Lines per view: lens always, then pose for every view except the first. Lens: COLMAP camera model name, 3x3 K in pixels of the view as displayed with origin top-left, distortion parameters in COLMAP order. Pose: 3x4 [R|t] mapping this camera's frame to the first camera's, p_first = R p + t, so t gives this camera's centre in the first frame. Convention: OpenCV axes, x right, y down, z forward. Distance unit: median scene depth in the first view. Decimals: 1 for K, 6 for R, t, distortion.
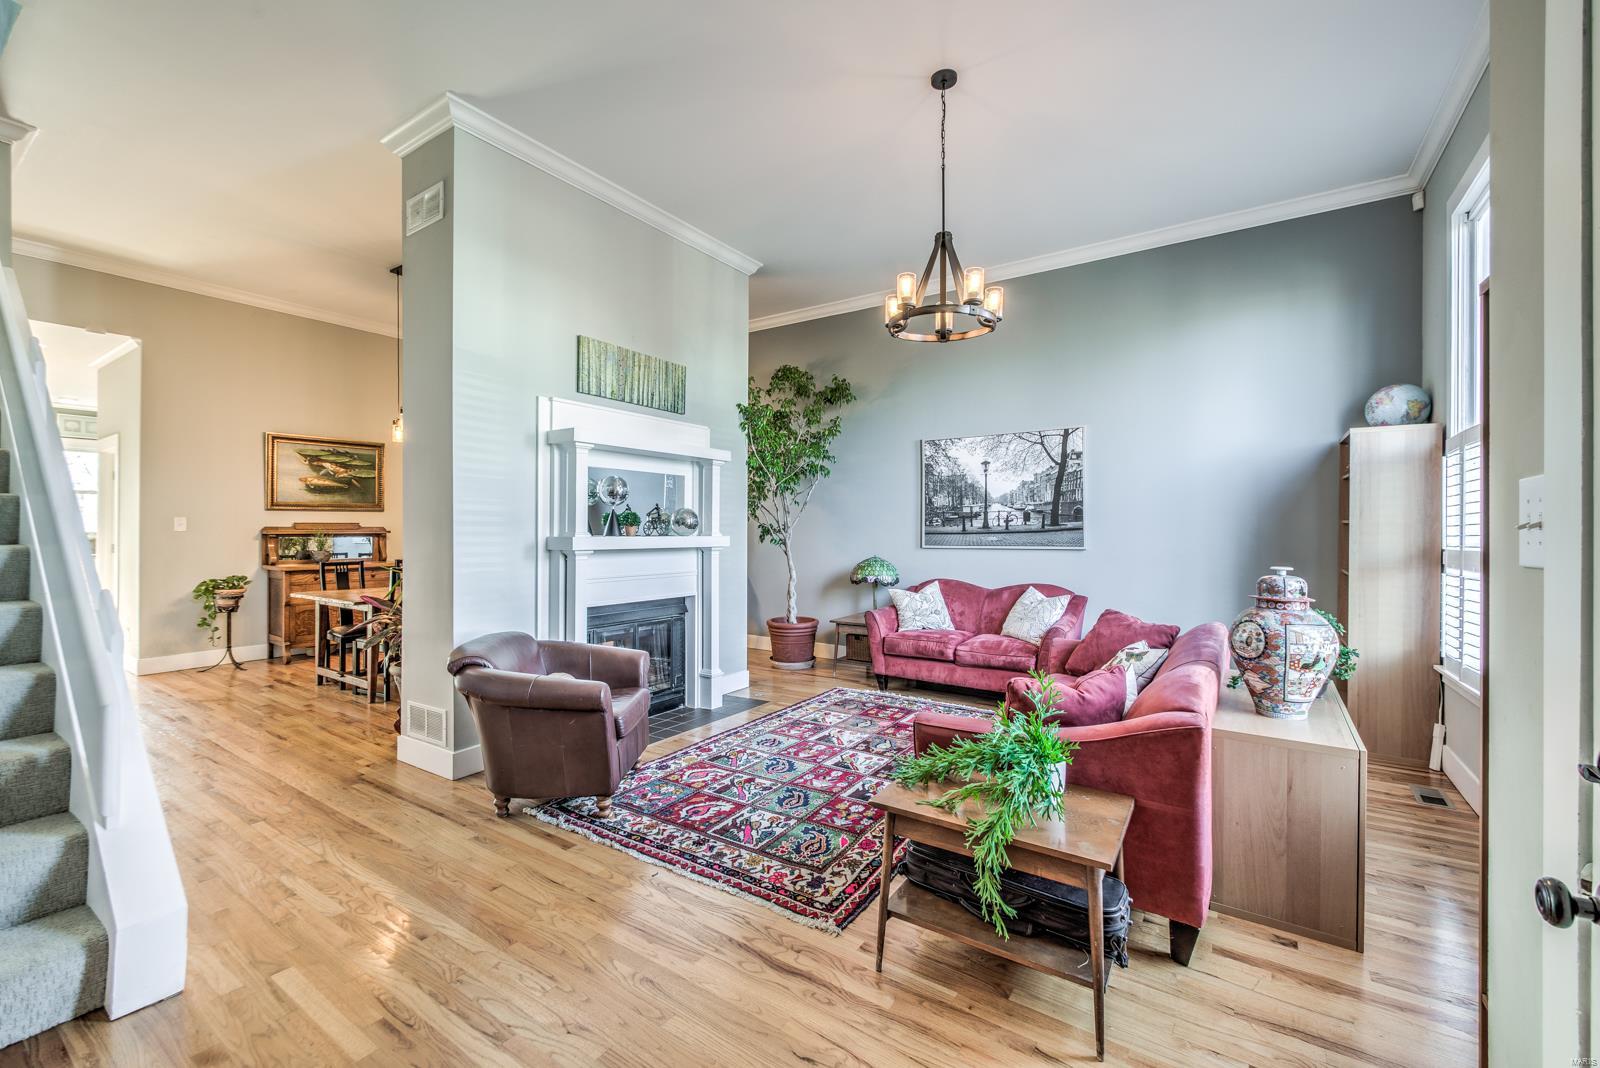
lens RADIAL K [[666.1, 0, 800.0], [0, 666.1, 534.0], [0, 0, 1]] dist [-0.000826, -0.000301]
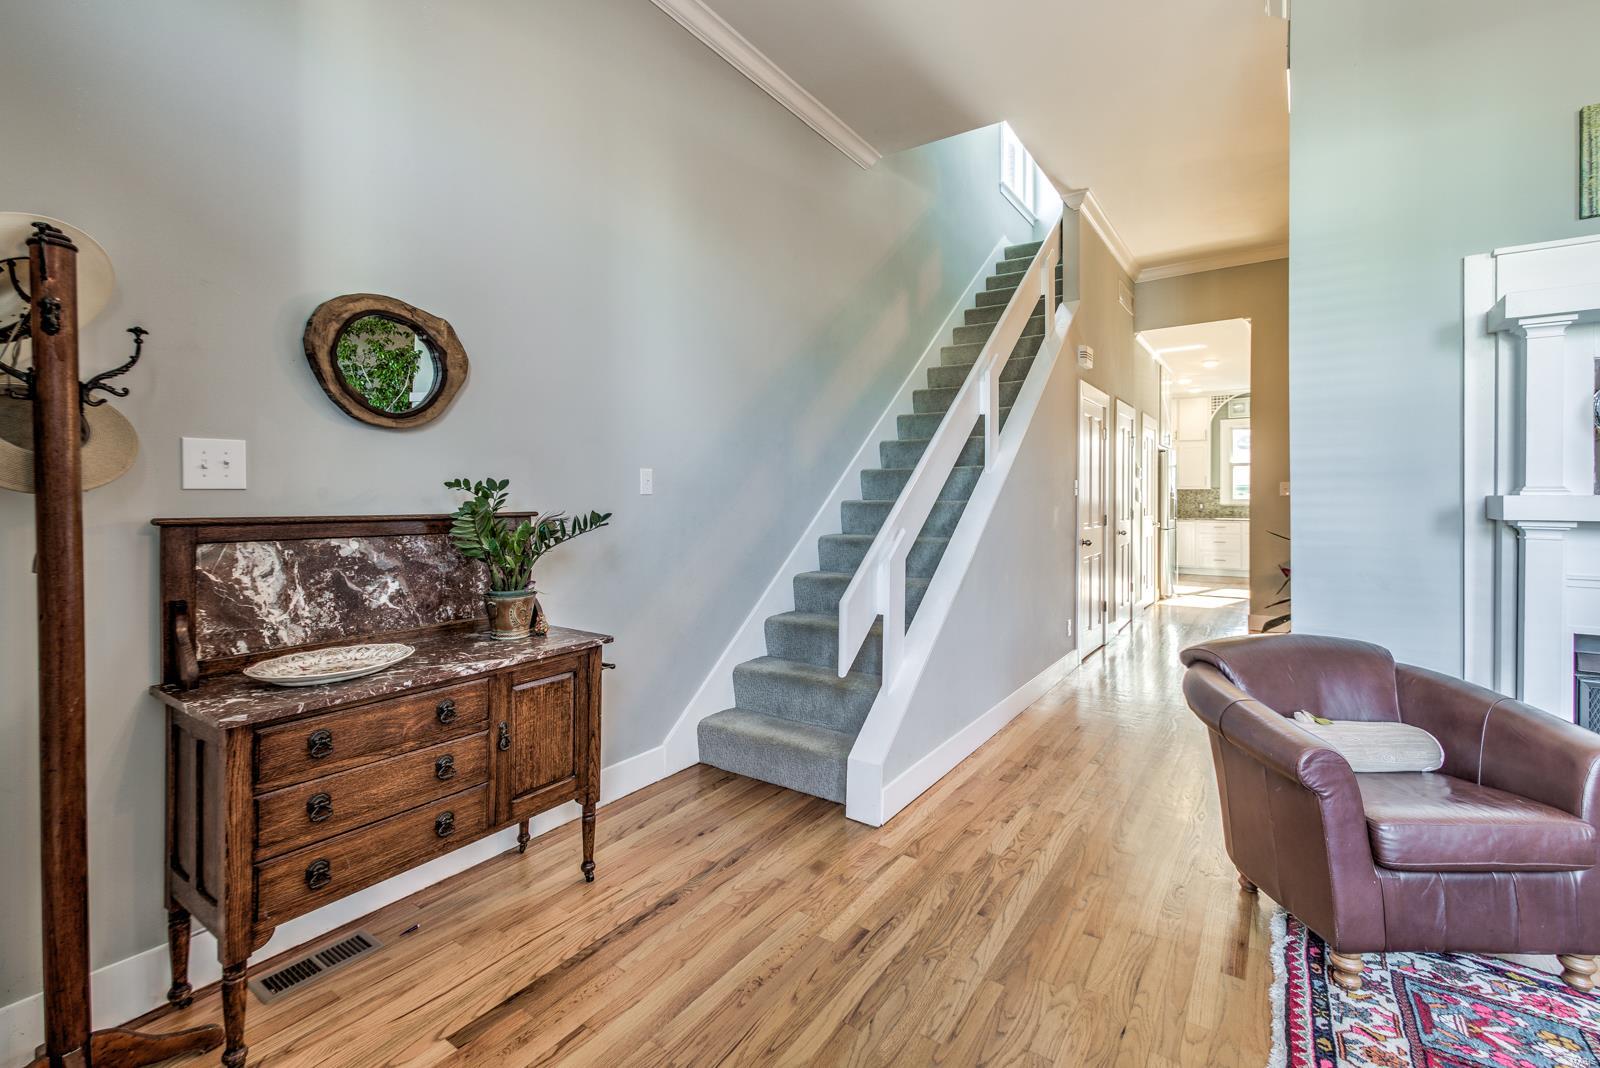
lens RADIAL K [[697.2, 0, 793.8], [0, 697.2, 489.6], [0, 0, 1]] dist [0.001728, -0.000239]
pose [[-0.019876, -0.017020, -0.999658, 0.316192], [-0.010033, 0.999808, -0.016823, 0.019651], [0.999752, 0.009695, -0.020043, 0.545105]]
